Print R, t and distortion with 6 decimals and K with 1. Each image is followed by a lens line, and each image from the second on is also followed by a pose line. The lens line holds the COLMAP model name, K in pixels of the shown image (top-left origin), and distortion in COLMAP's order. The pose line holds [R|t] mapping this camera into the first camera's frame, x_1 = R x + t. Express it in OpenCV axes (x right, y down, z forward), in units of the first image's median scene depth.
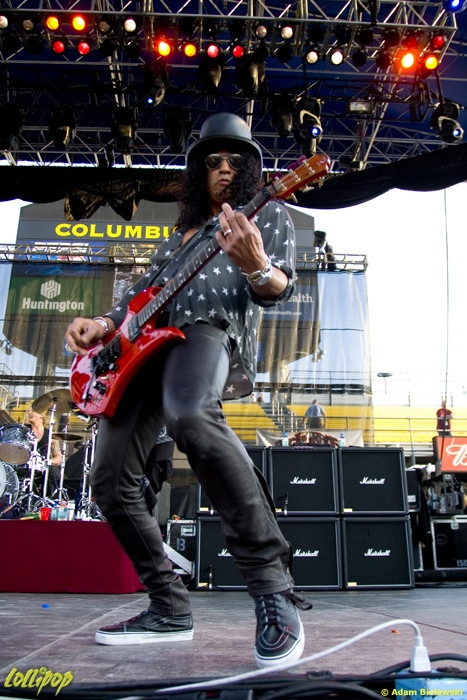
lens RADIAL K [[603.7, 0, 235.1], [0, 603.7, 361.0], [0, 0, 1]] dist [-0.085754, 0.000241]
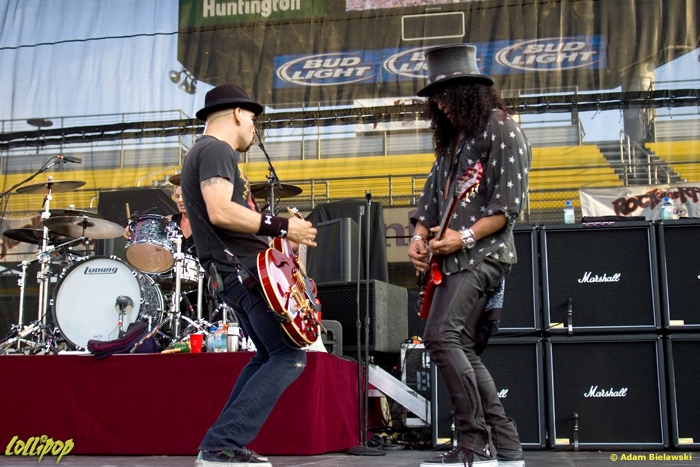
lens RADIAL K [[1003.7, 0, 350.0], [0, 1003.7, 233.5], [0, 0, 1]] dist [0.012111, -0.019156]
pose [[0.972434, -0.050355, -0.227675, 0.101636], [0.084578, 0.986080, 0.143152, -0.015537], [0.217298, -0.158462, 0.963157, -0.046282]]
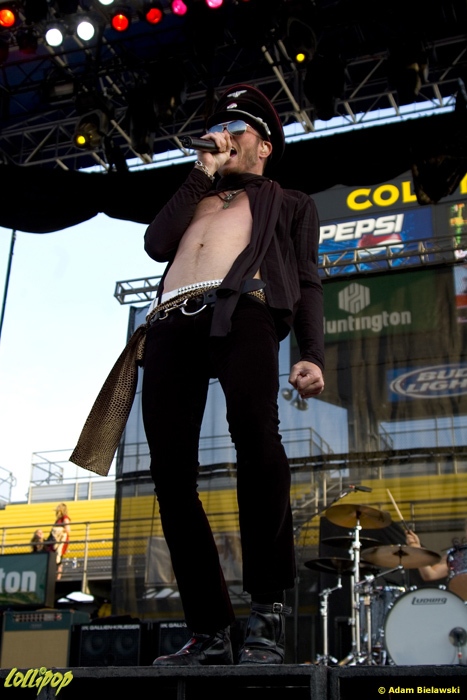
lens RADIAL K [[1026.1, 0, 233.5], [0, 1026.1, 350.0], [0, 0, 1]] dist [-0.017590, -0.022973]
pose [[0.914871, -0.134723, -0.380605, -0.137667], [0.118677, 0.990774, -0.065438, -0.065530], [0.385909, 0.014698, 0.922420, -0.178258]]
